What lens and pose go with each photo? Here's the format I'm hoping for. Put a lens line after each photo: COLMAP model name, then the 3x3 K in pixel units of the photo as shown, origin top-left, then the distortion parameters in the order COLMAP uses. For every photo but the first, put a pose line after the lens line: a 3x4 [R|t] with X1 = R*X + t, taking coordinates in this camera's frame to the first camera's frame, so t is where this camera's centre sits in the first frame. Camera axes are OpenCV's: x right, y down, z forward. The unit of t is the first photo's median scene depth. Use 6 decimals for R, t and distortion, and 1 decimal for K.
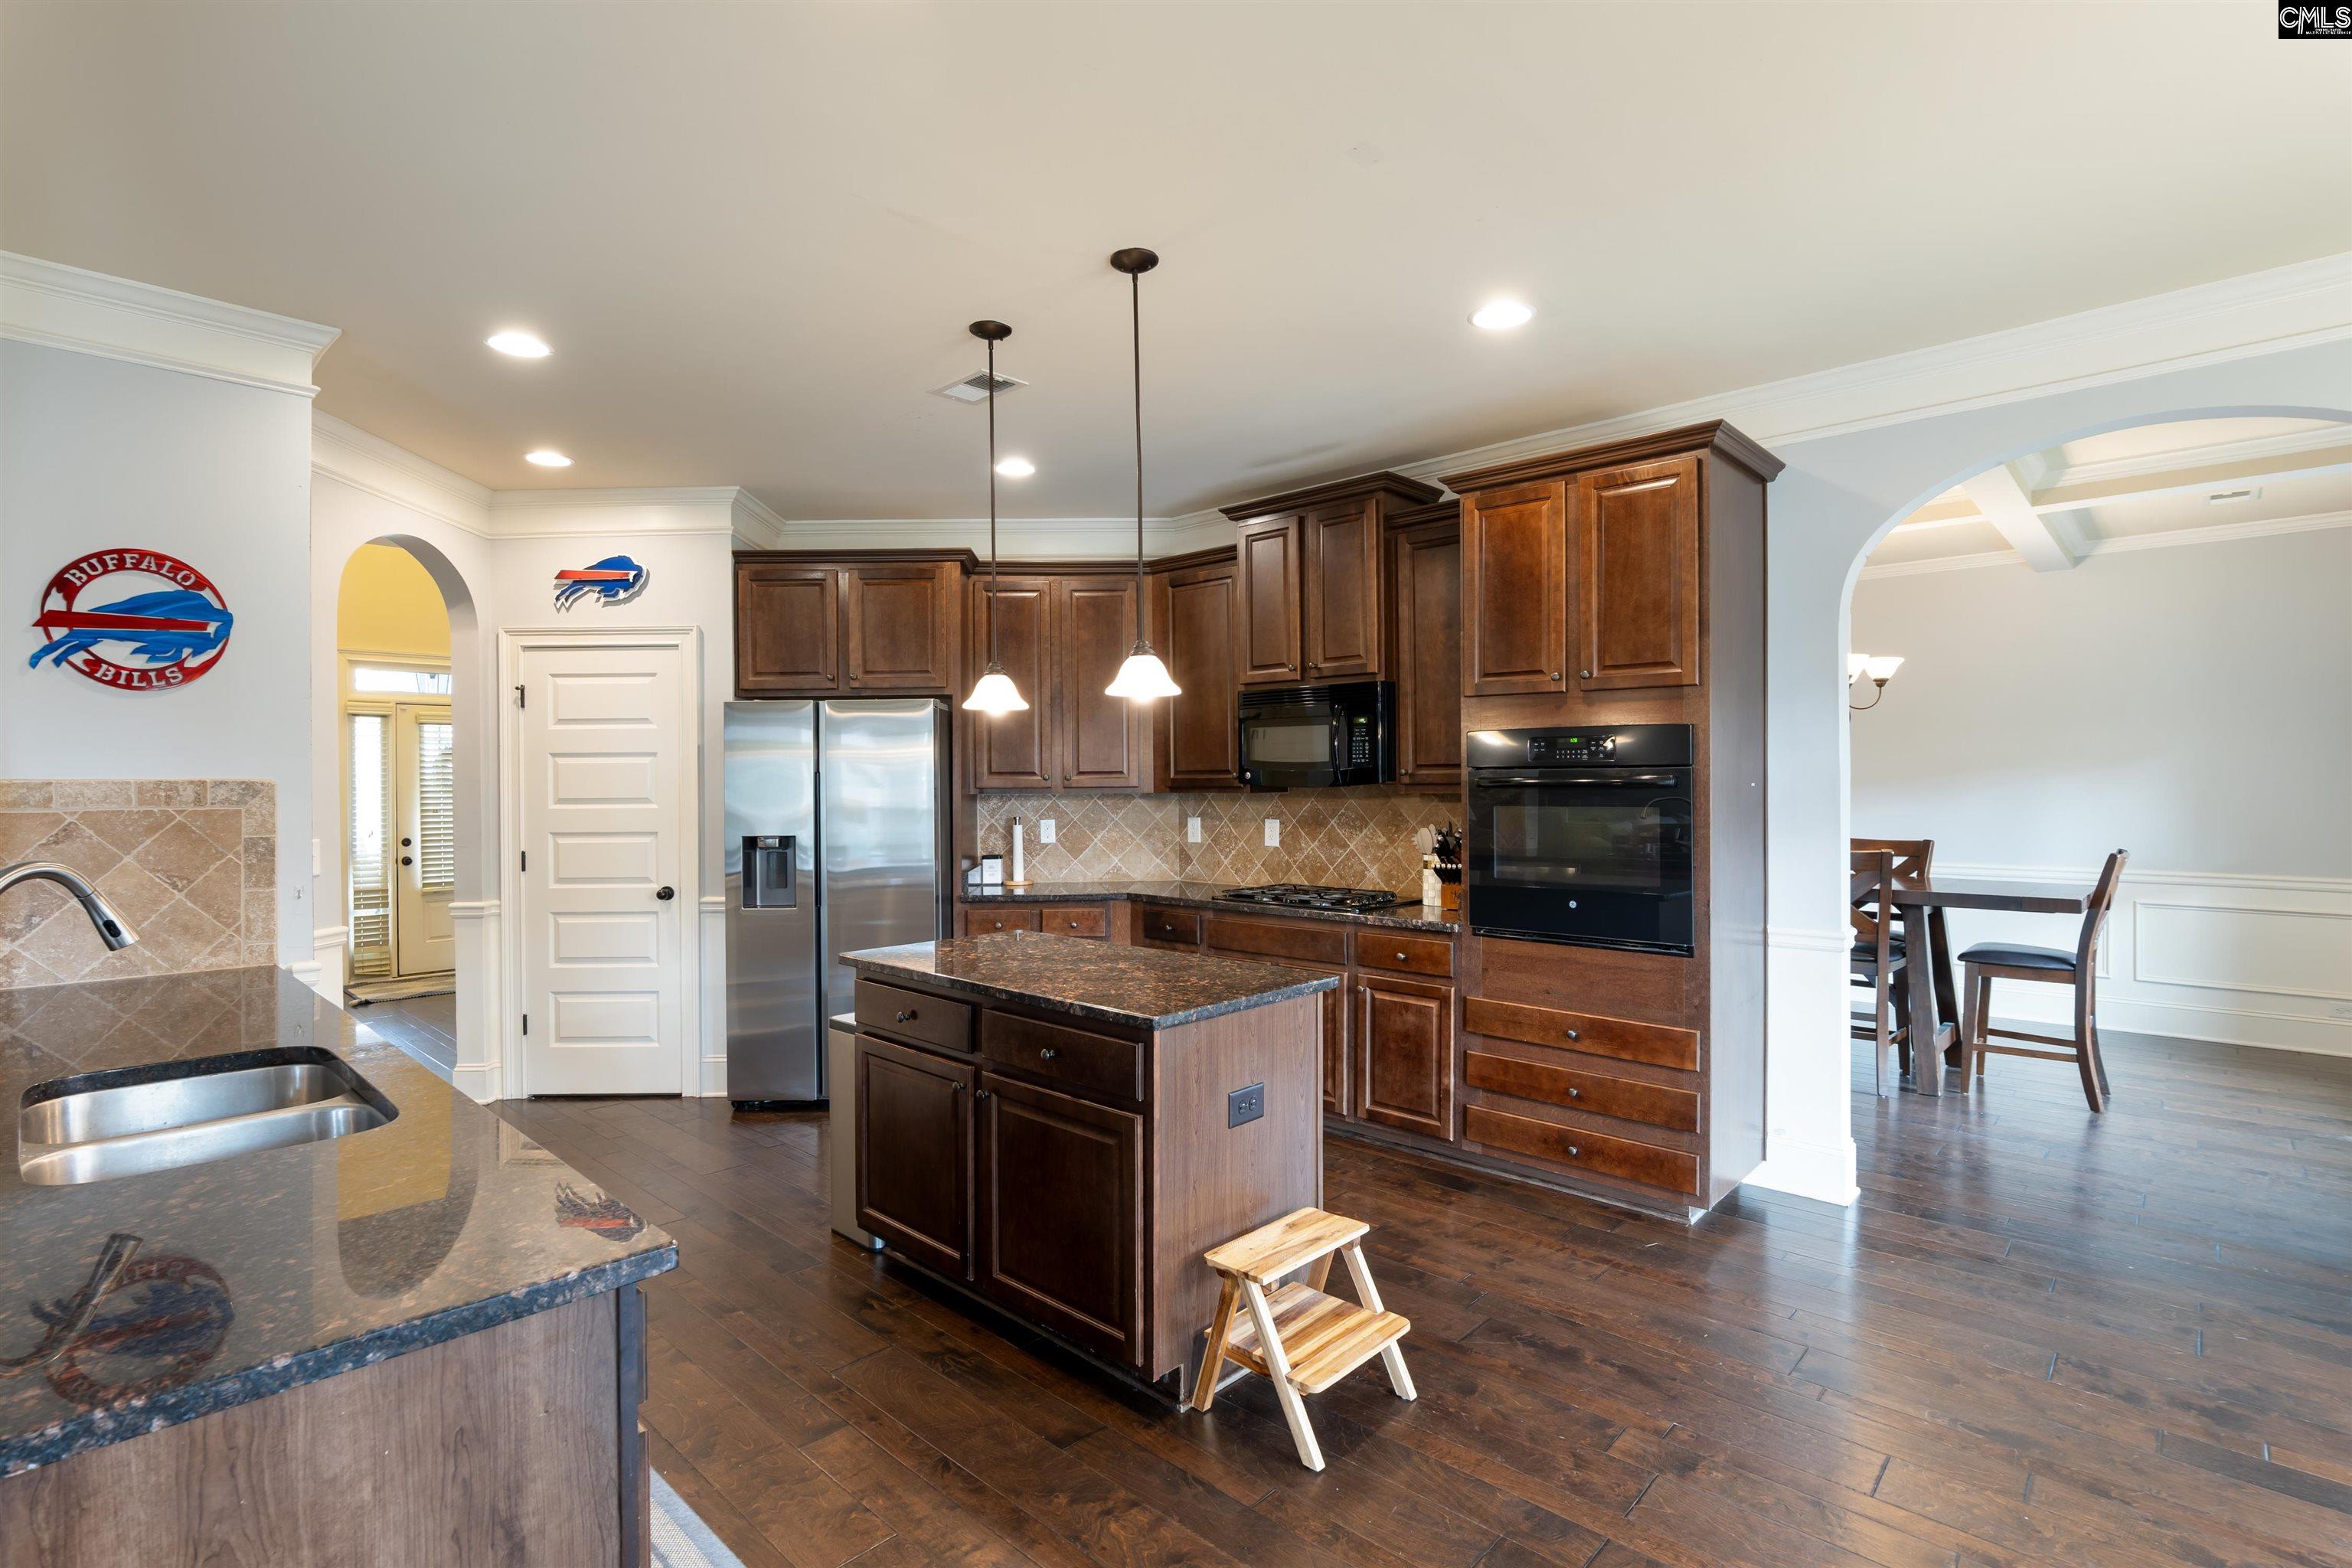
lens RADIAL K [[1107.3, 0, 1169.2], [0, 1107.3, 787.3], [0, 0, 1]] dist [-0.022476, 0.006280]
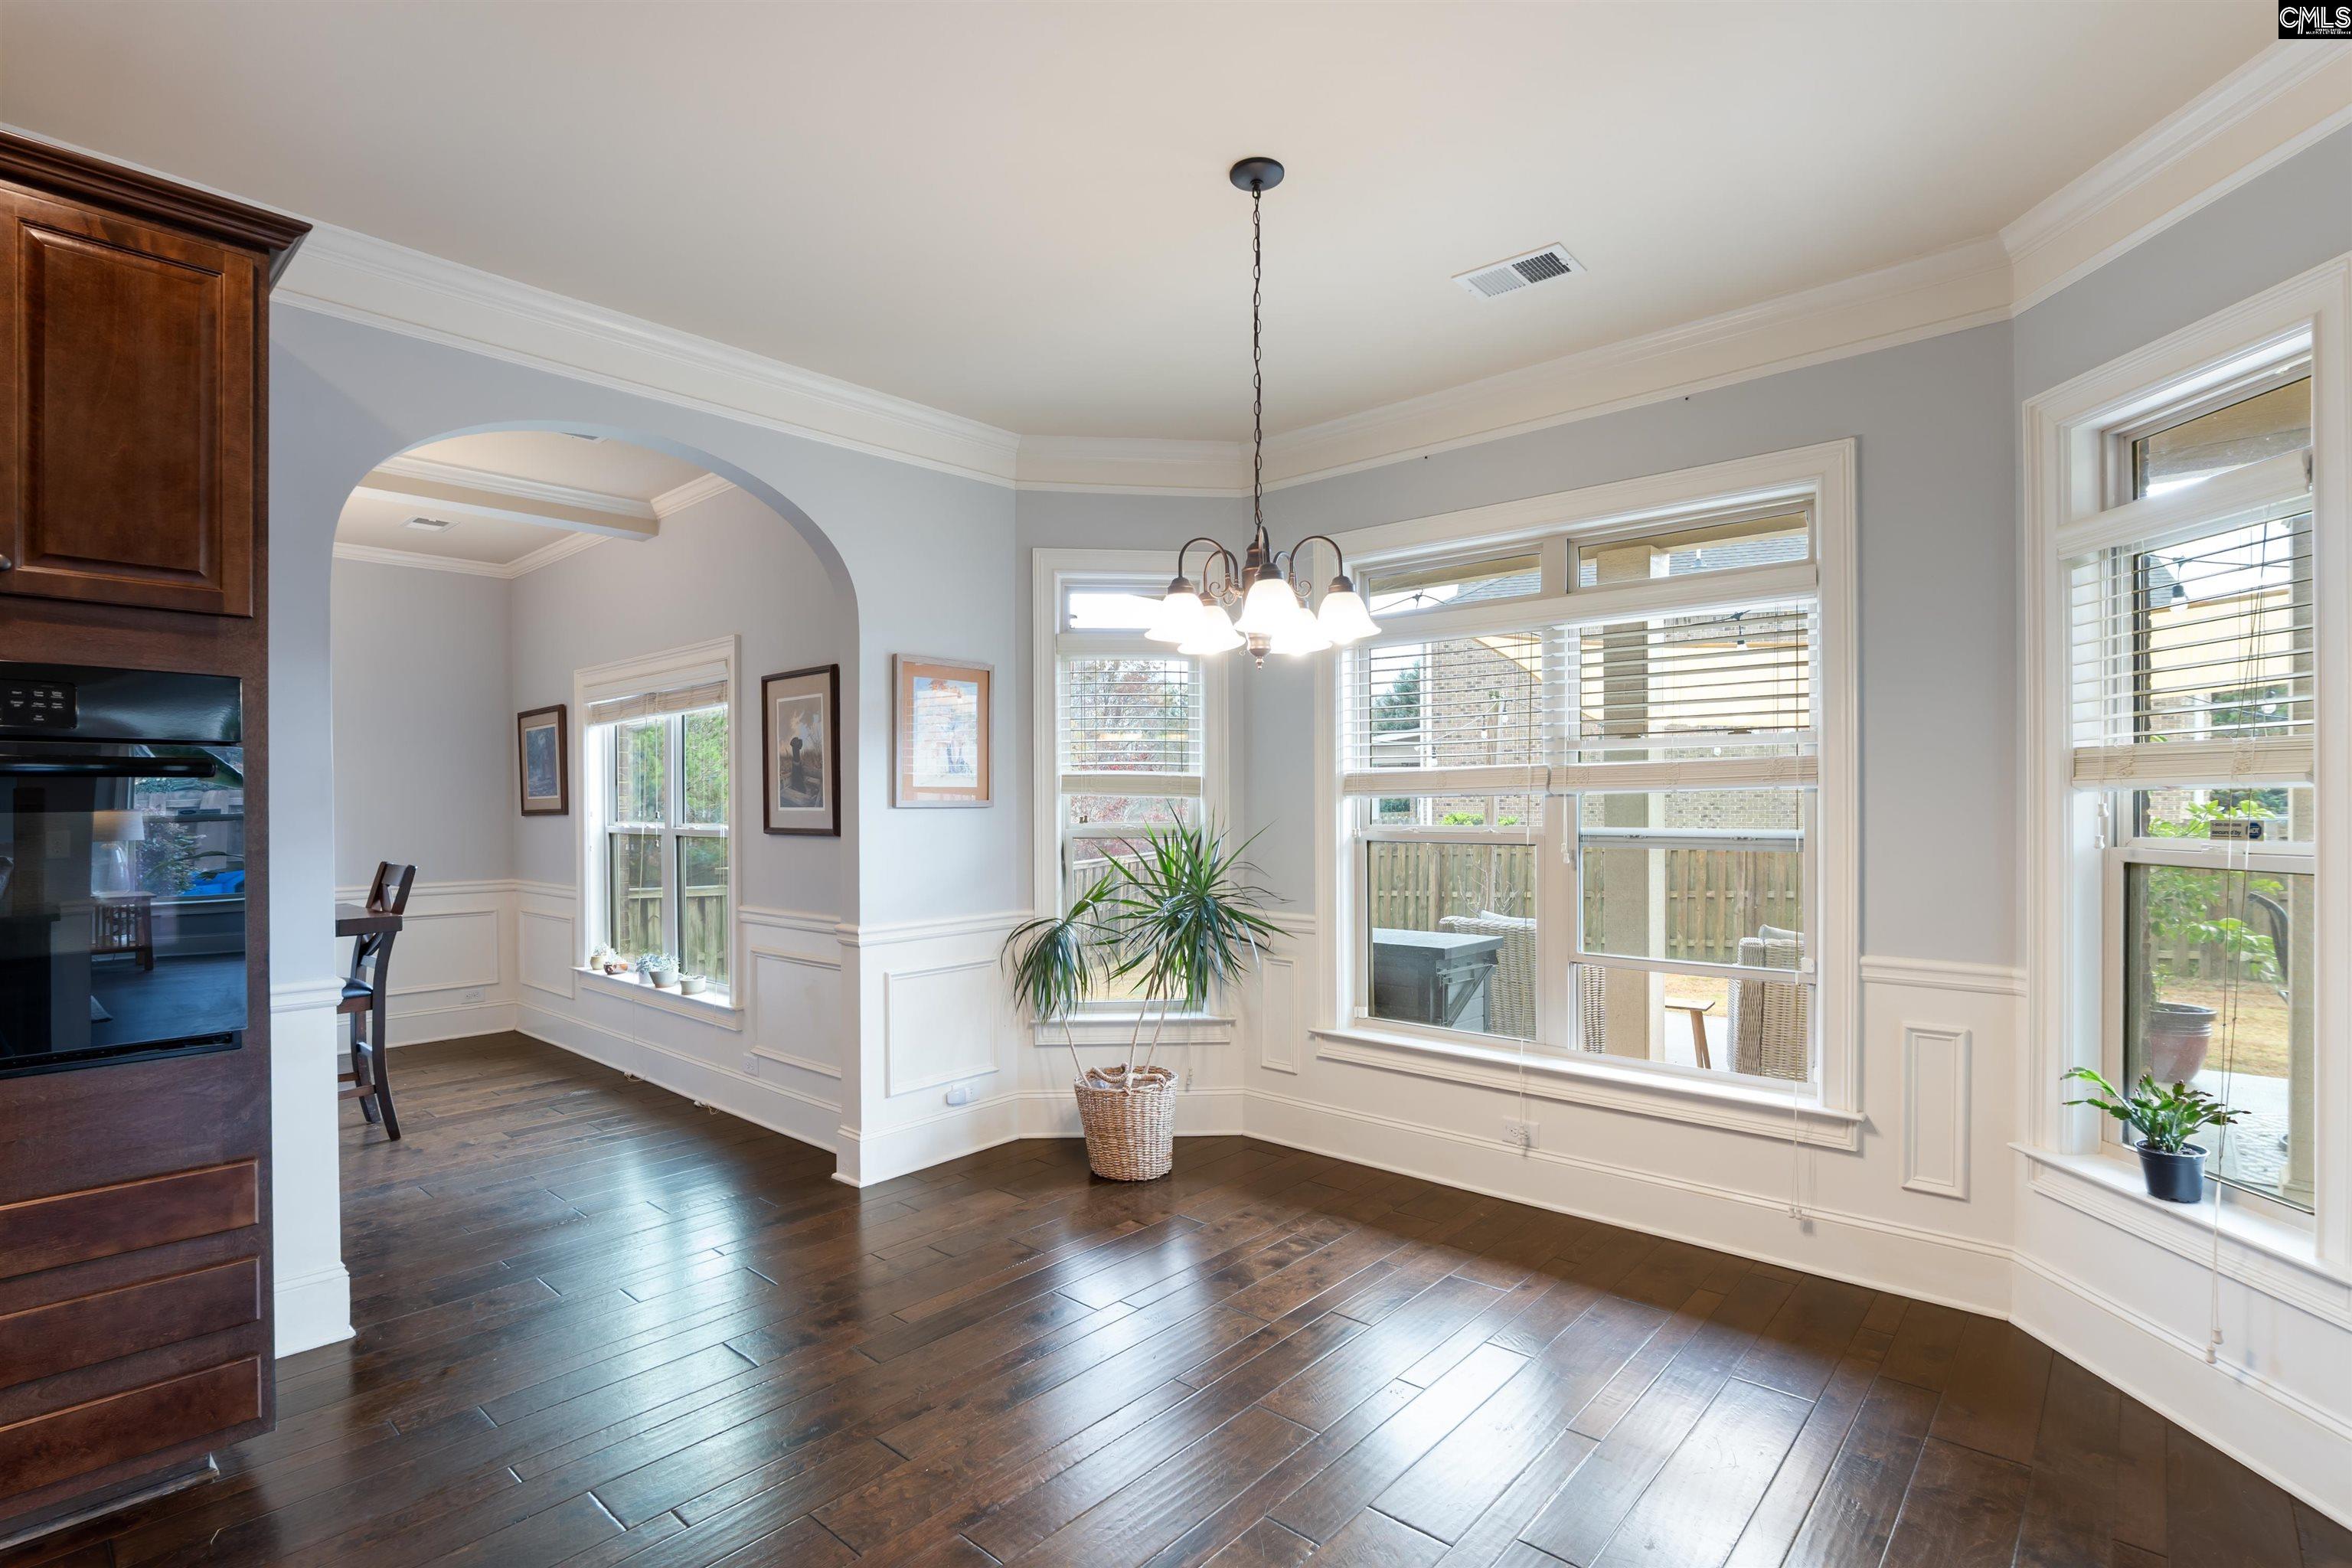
lens RADIAL K [[1107.3, 0, 1175.8], [0, 1107.3, 811.9], [0, 0, 1]] dist [-0.022476, 0.006280]
pose [[-0.026785, -0.003022, 0.999637, -0.125574], [0.011457, 0.999929, 0.003330, 0.017794], [-0.999576, 0.011542, -0.026749, 0.362301]]
